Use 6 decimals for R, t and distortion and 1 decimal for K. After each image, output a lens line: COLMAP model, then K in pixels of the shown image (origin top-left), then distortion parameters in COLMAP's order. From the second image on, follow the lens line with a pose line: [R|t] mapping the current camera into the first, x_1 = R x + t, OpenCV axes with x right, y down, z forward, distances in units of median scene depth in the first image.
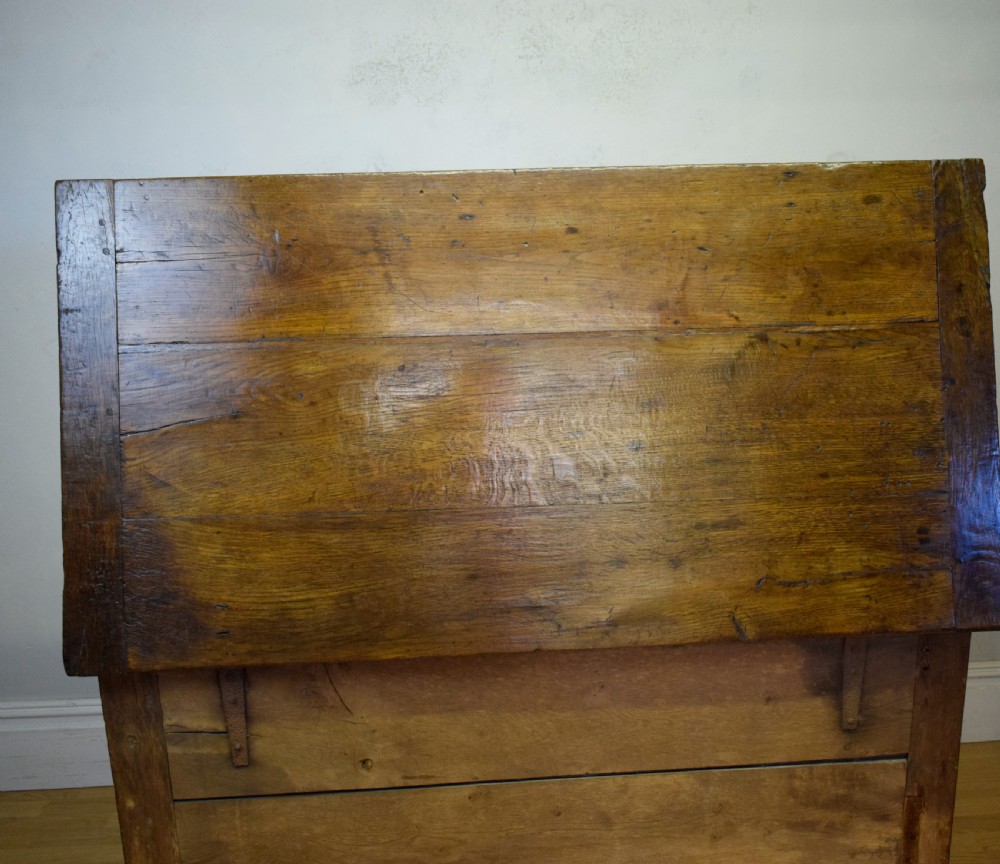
lens RADIAL K [[964.5, 0, 545.7], [0, 964.5, 449.7], [0, 0, 1]] dist [-0.020470, 0.005810]
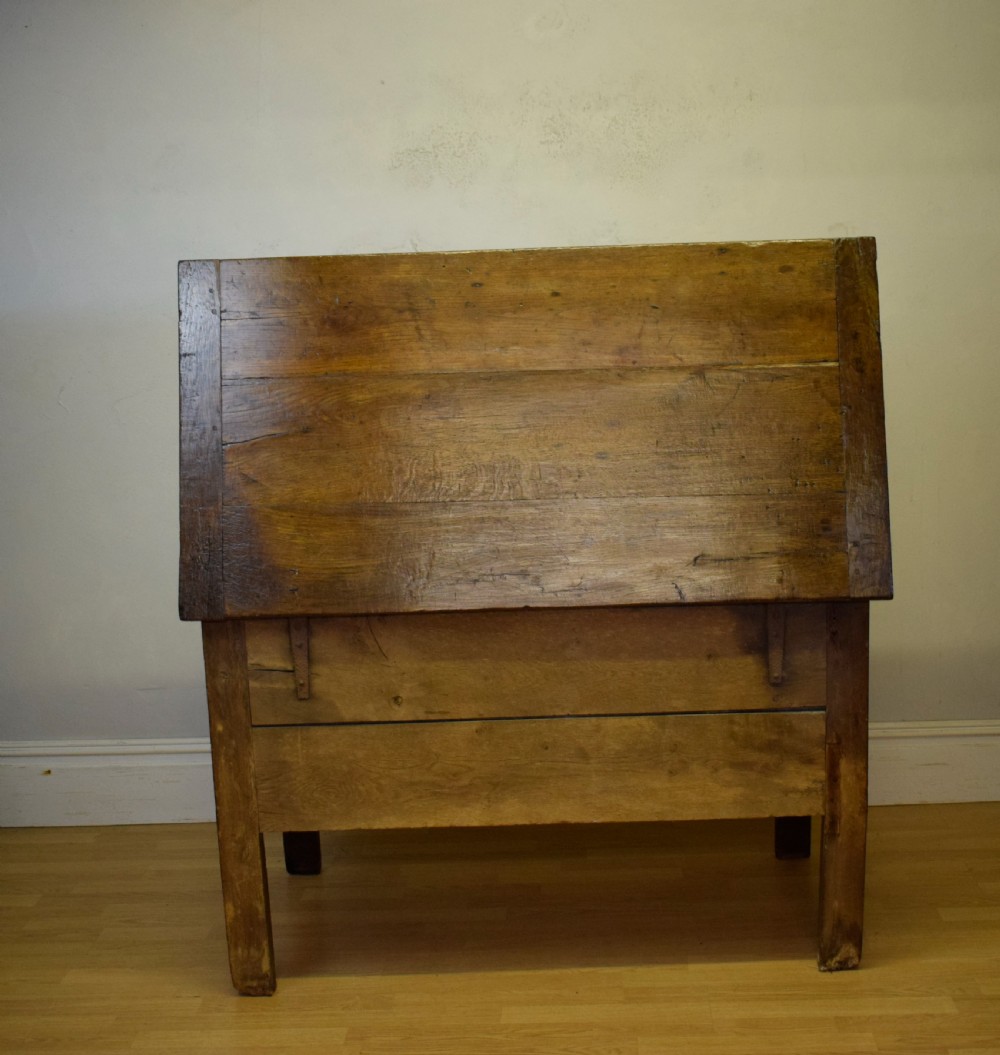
lens RADIAL K [[1415.5, 0, 568.9], [0, 1415.5, 573.3], [0, 0, 1]] dist [-0.033538, 0.000000]
pose [[0.997934, 0.004683, -0.064073, 0.170676], [-0.007226, 0.999193, -0.039510, 0.232683], [0.063836, 0.039892, 0.997163, -0.922358]]
